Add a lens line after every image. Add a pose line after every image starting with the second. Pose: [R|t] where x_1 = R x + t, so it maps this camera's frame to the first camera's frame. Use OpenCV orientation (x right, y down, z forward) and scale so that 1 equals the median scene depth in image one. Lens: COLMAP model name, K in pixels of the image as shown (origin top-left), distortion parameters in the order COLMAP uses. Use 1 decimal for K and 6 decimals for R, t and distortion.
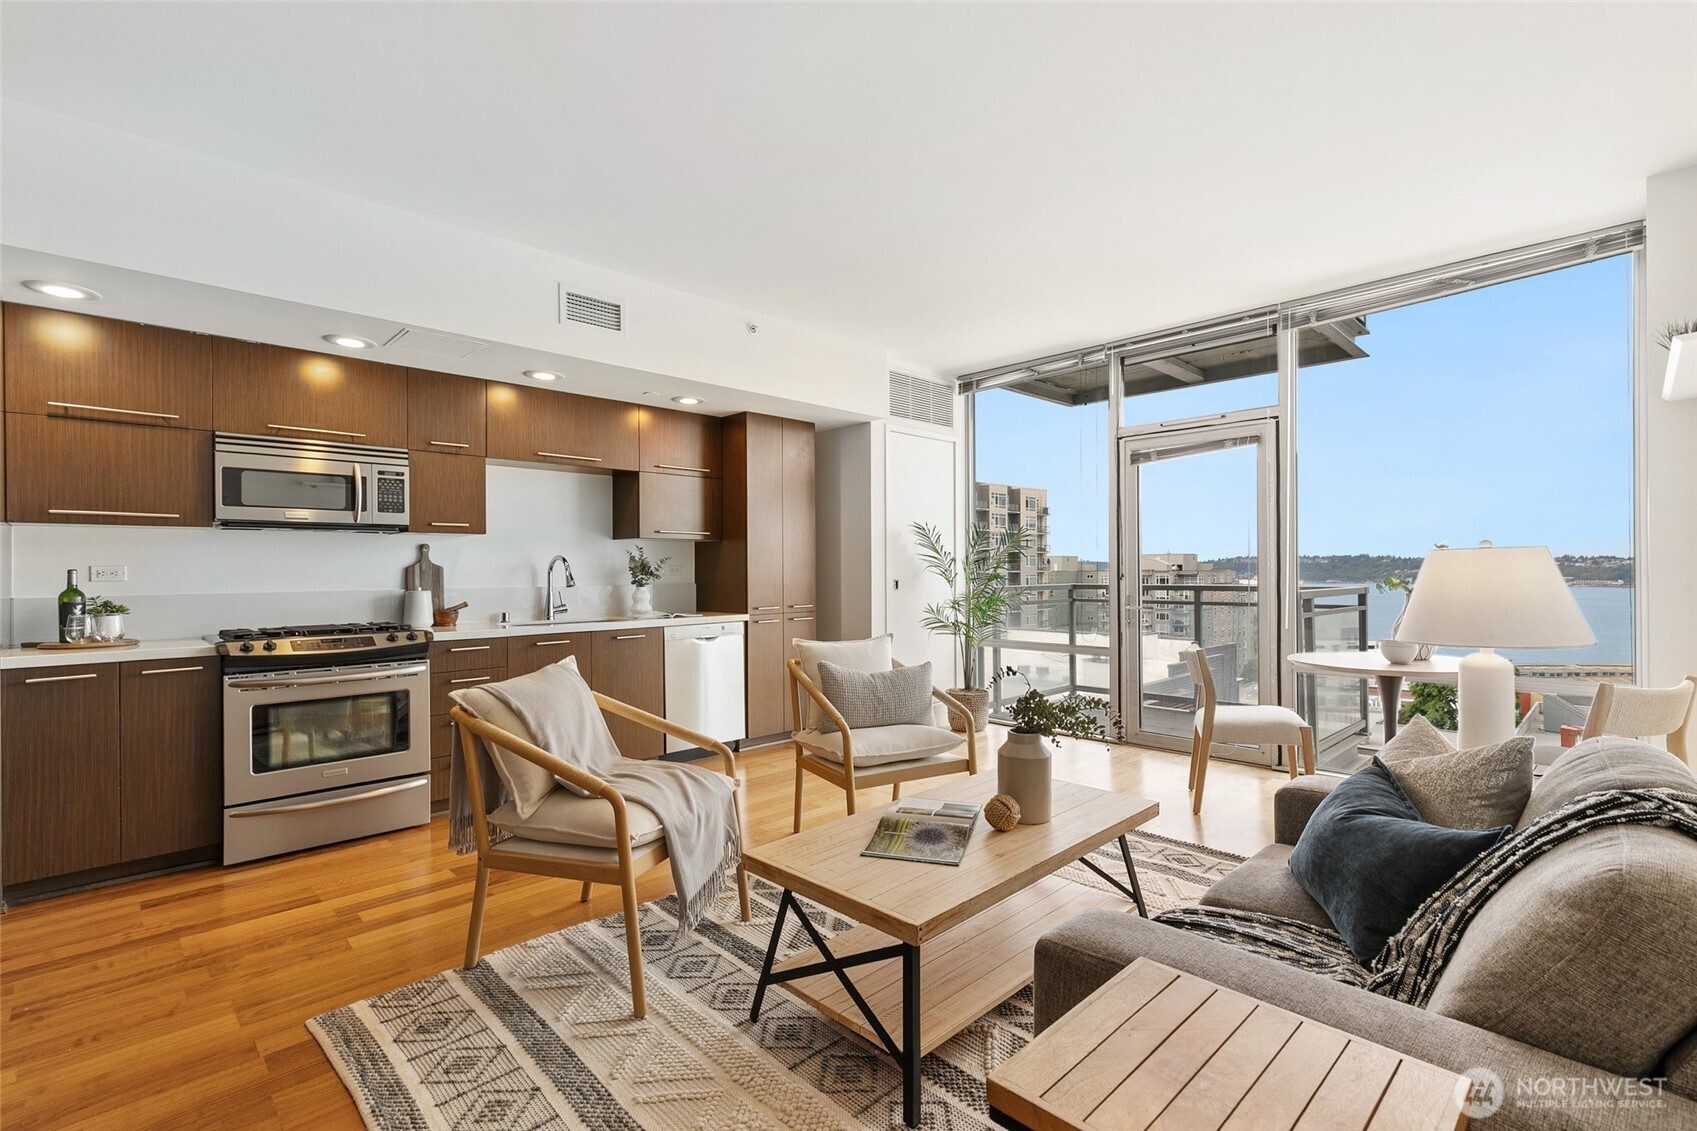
lens RADIAL K [[776.1, 0, 846.4], [0, 776.1, 561.8], [0, 0, 1]] dist [0.000161, 0.000225]
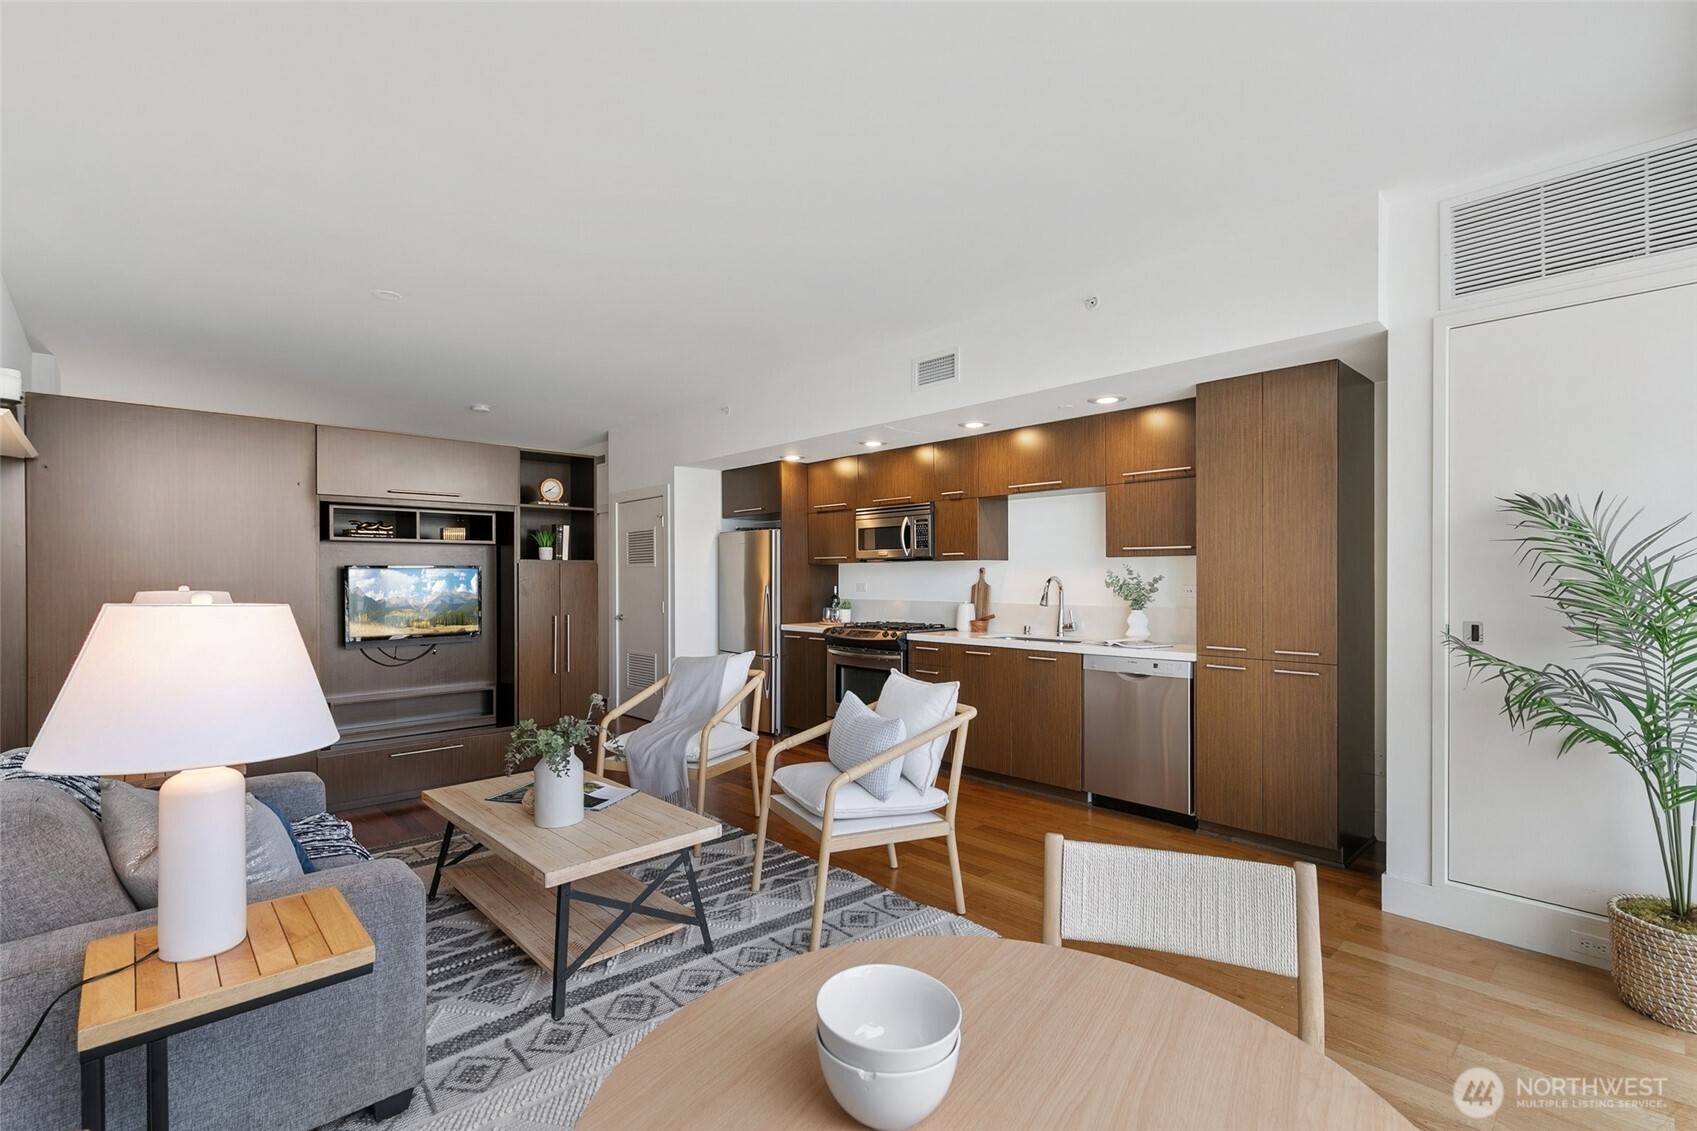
lens RADIAL K [[764.3, 0, 846.3], [0, 764.3, 577.5], [0, 0, 1]] dist [0.009182, -0.000518]
pose [[-0.019546, 0.005933, -0.999791, 0.626950], [0.010920, 0.999924, 0.005721, -0.014131], [0.999749, -0.010806, -0.019609, 0.672169]]
